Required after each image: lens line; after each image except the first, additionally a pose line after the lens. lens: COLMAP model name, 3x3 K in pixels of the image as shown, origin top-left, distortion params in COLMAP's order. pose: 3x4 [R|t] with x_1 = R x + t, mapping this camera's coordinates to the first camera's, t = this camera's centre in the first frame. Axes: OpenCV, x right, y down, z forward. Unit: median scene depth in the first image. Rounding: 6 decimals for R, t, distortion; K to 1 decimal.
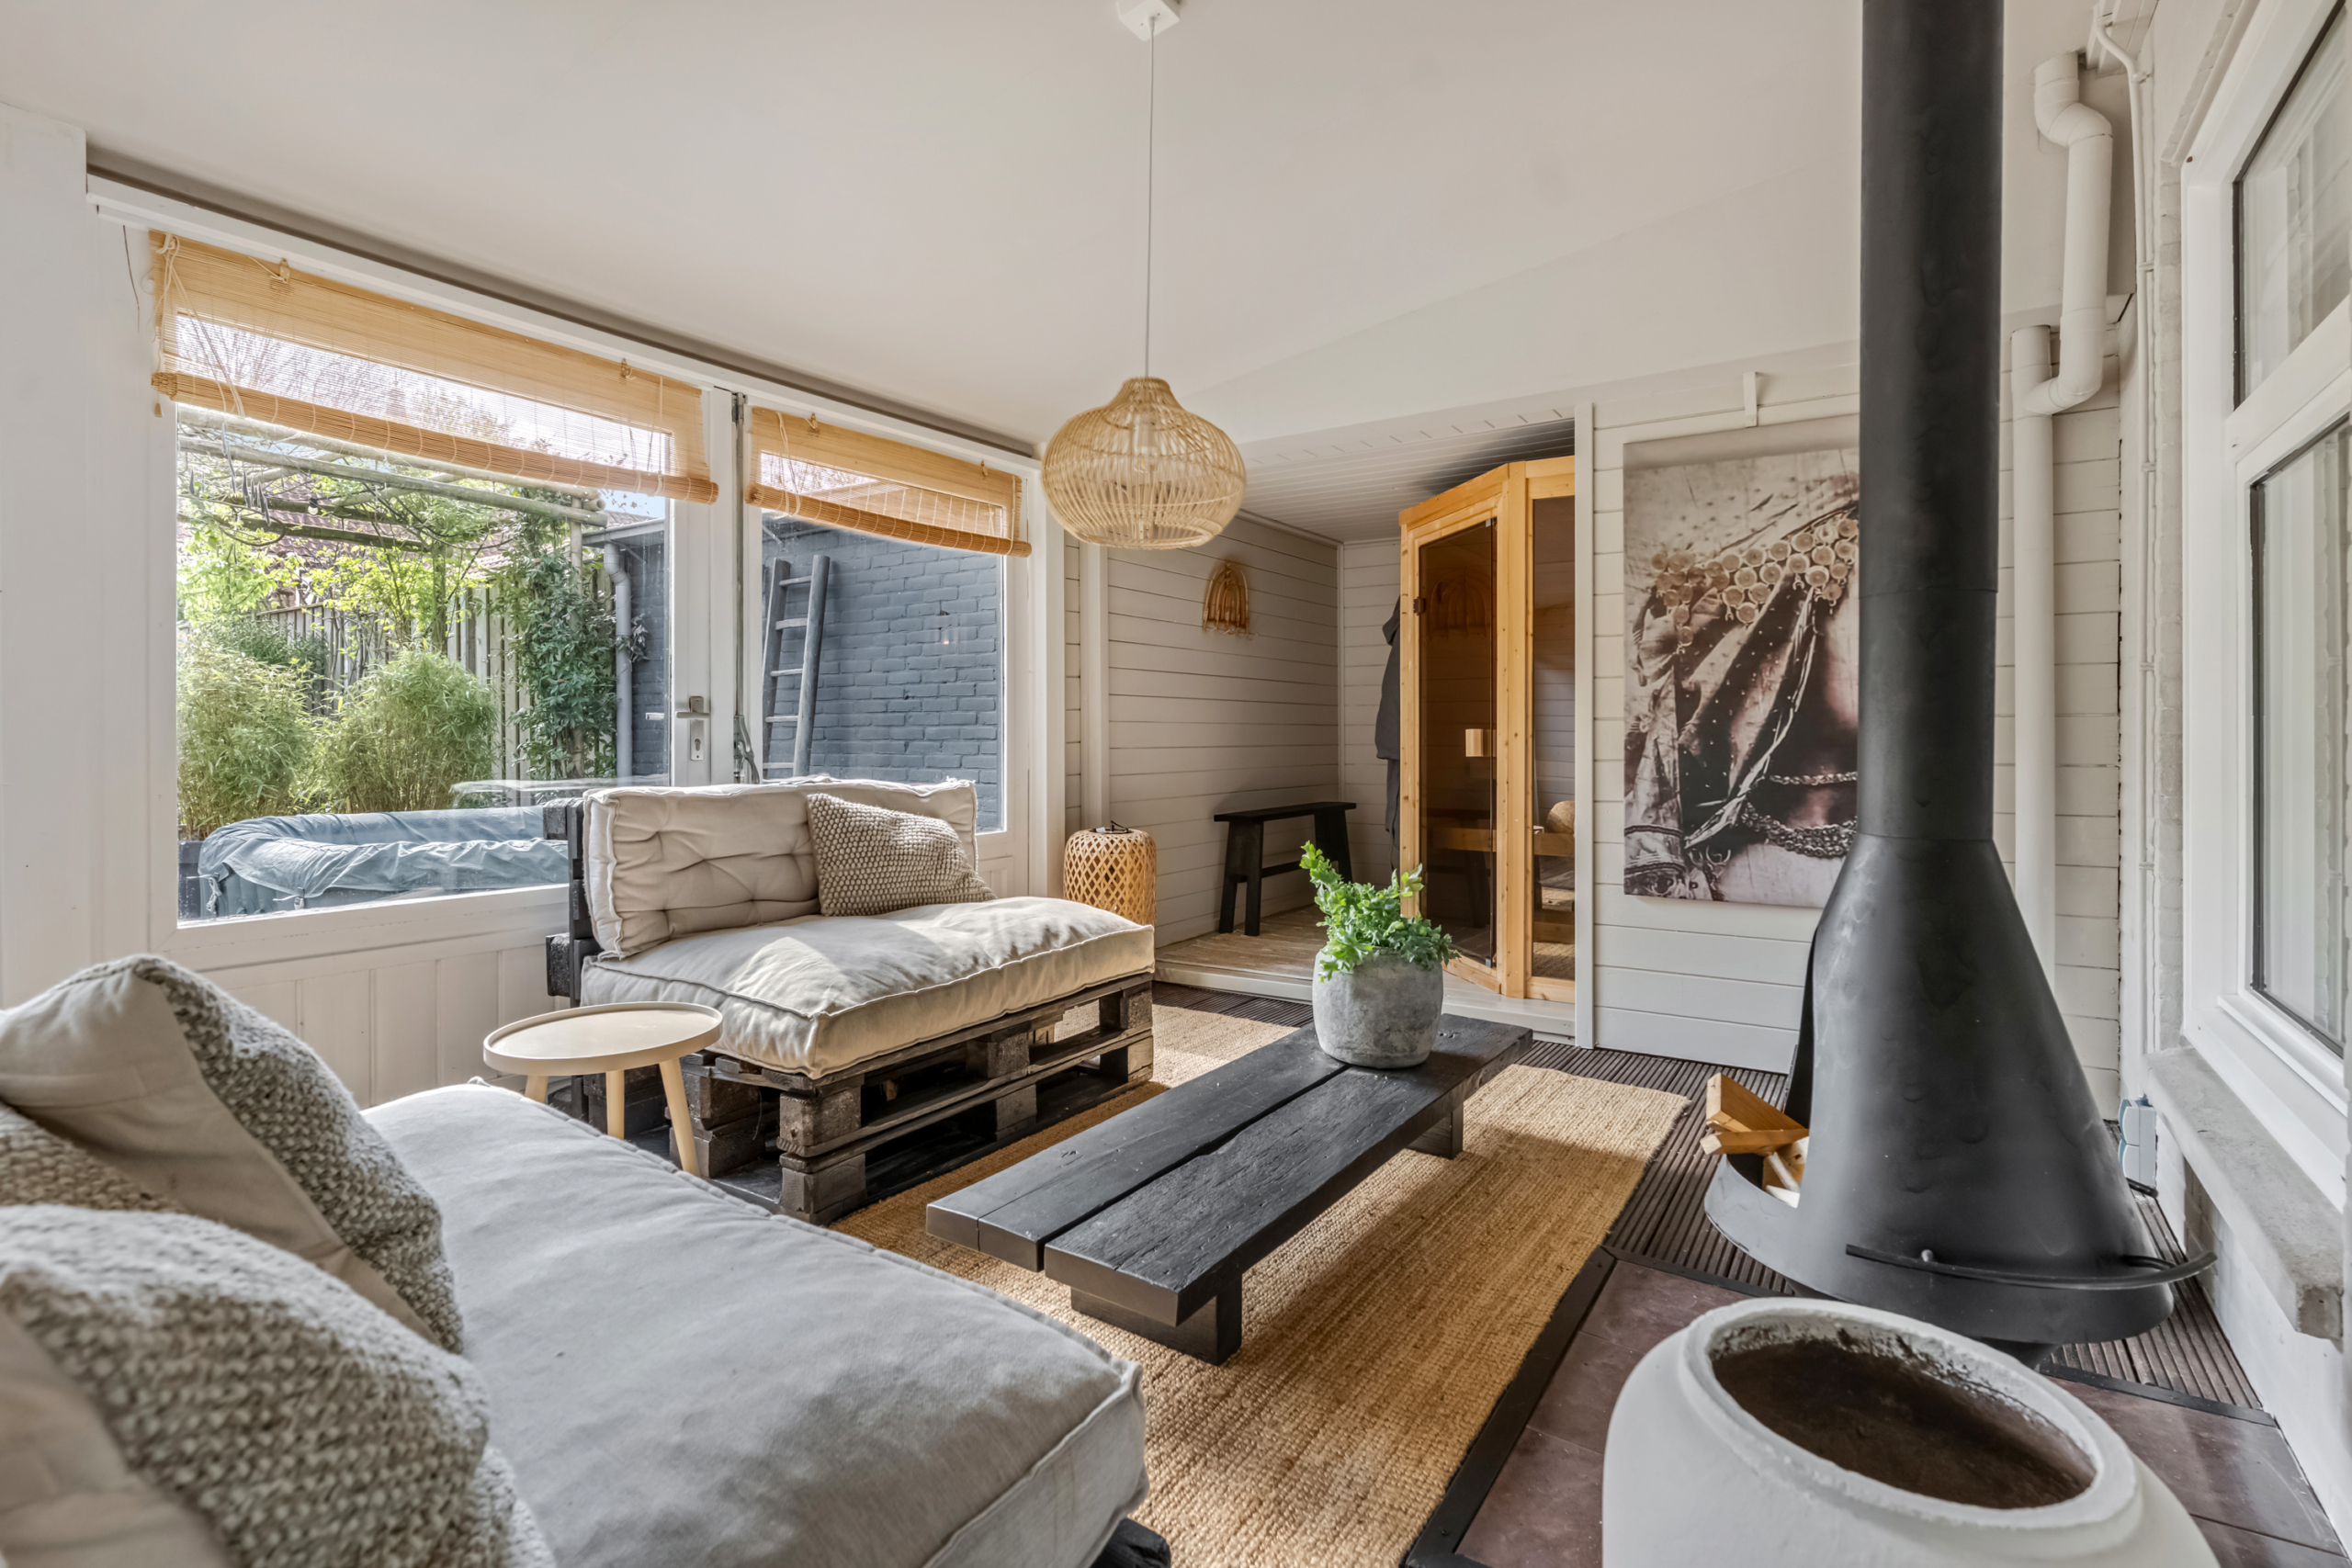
lens RADIAL K [[1135.7, 0, 1163.0], [0, 1135.7, 733.9], [0, 0, 1]] dist [0.002108, 0.000551]
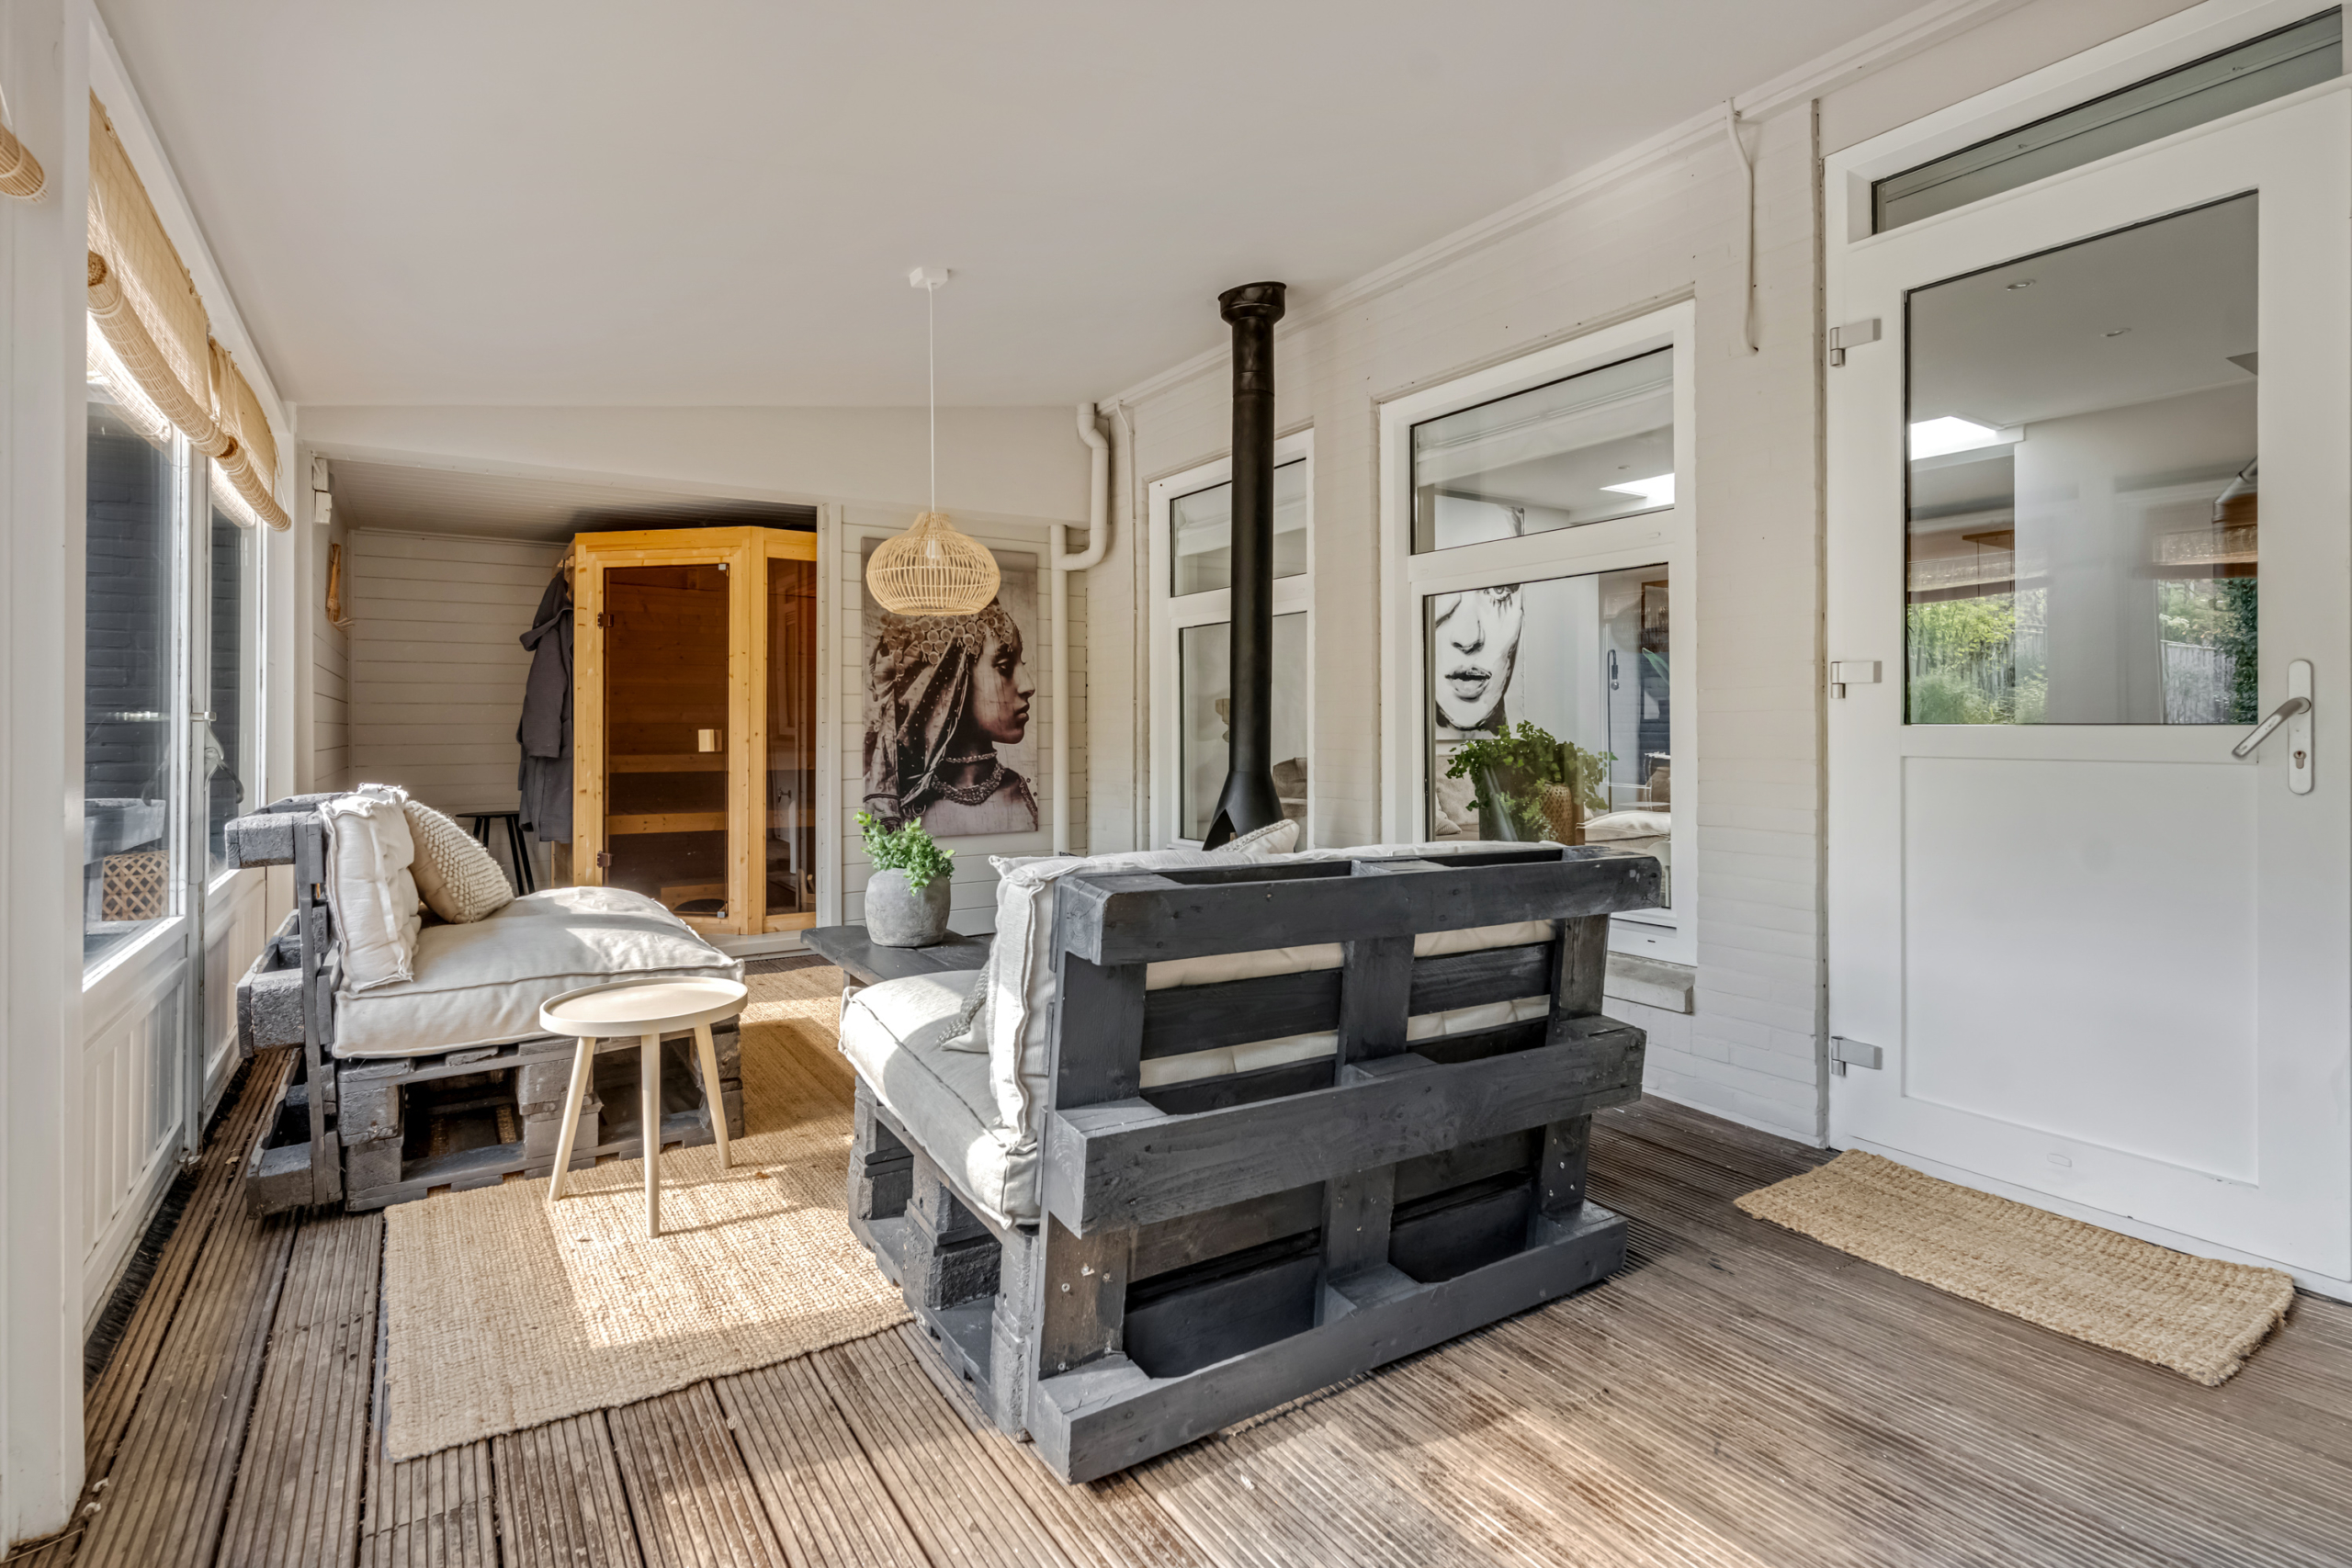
lens RADIAL K [[1125.2, 0, 1167.8], [0, 1125.2, 725.2], [0, 0, 1]] dist [-0.000122, -0.000043]
pose [[0.388240, 0.002474, 0.921555, -0.810997], [0.002418, 0.999990, -0.003703, -0.003898], [-0.921555, 0.003666, 0.388230, 0.066470]]
